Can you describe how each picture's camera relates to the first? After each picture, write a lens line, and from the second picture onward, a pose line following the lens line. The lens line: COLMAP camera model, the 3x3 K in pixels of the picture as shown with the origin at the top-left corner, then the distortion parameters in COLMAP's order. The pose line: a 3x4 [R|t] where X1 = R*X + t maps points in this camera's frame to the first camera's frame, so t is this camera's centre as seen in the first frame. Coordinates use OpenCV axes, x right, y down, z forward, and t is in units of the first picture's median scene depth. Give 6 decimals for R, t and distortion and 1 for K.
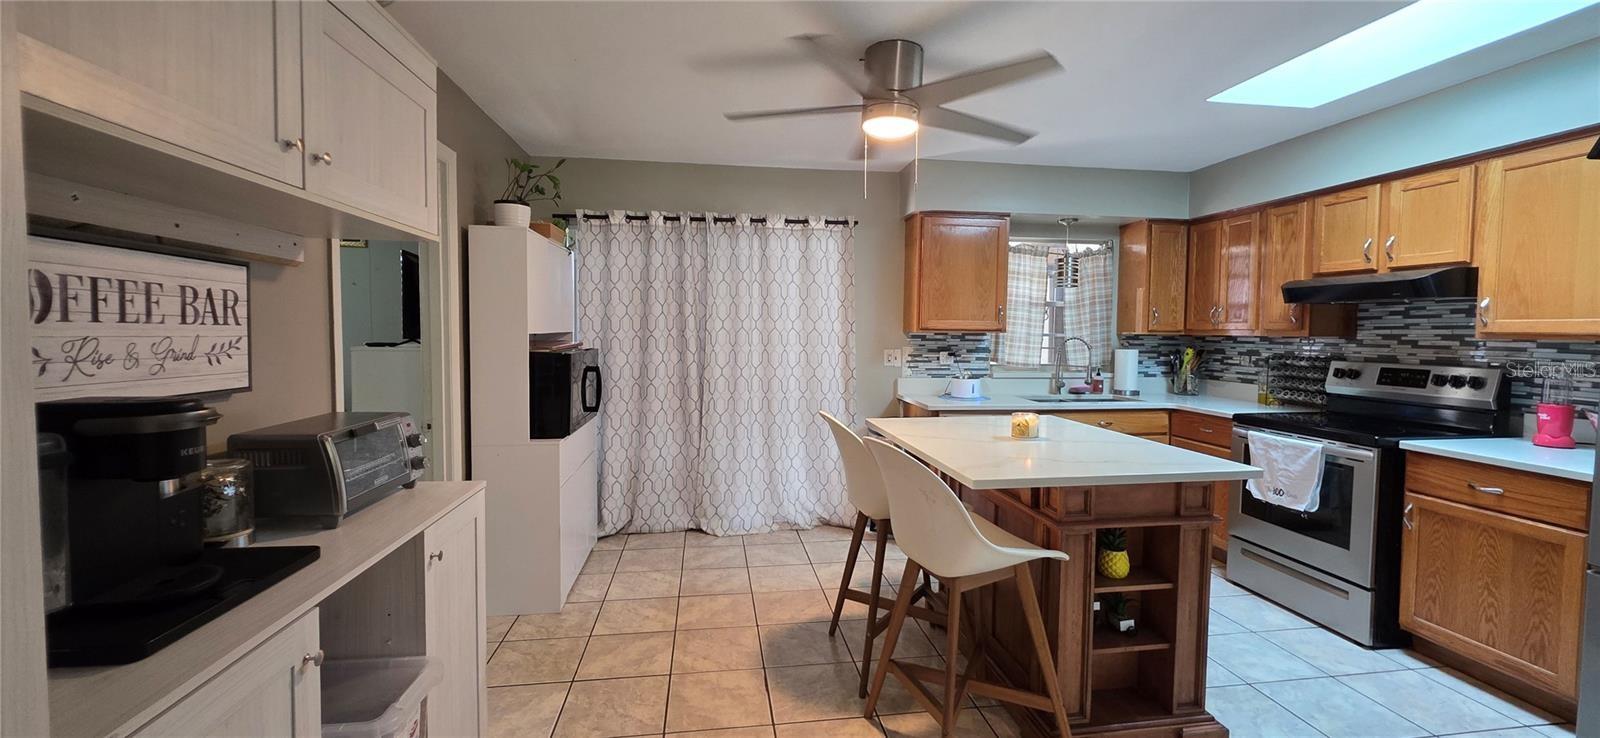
lens RADIAL K [[634.1, 0, 803.0], [0, 634.1, 359.0], [0, 0, 1]] dist [0.000707, 0.000027]
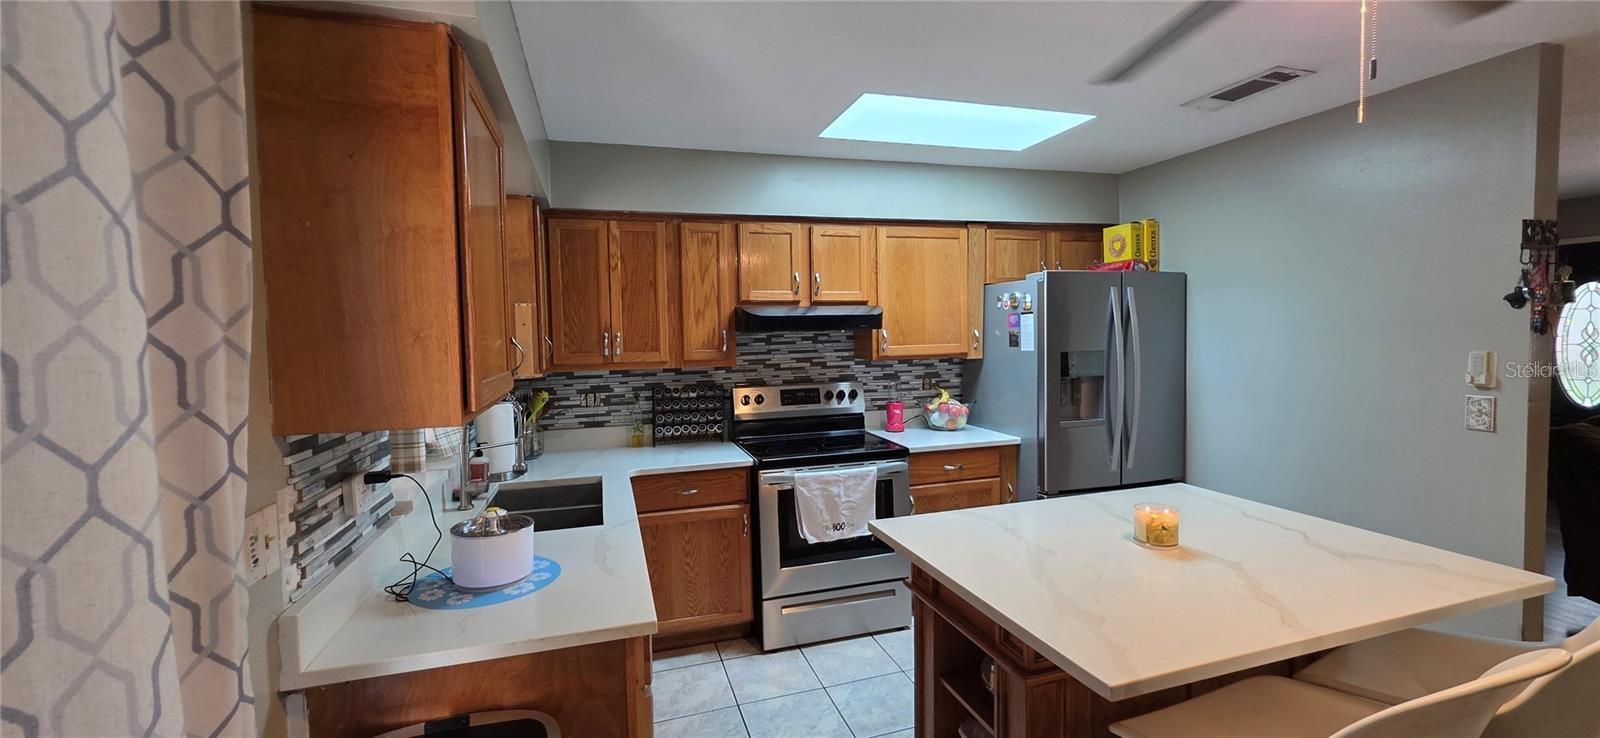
lens RADIAL K [[634.1, 0, 801.4], [0, 634.1, 365.0], [0, 0, 1]] dist [0.000707, 0.000027]
pose [[-0.159361, -0.053758, 0.985756, -0.174421], [0.068358, 0.995519, 0.065341, -0.098681], [-0.984851, 0.077797, -0.154972, 1.125274]]
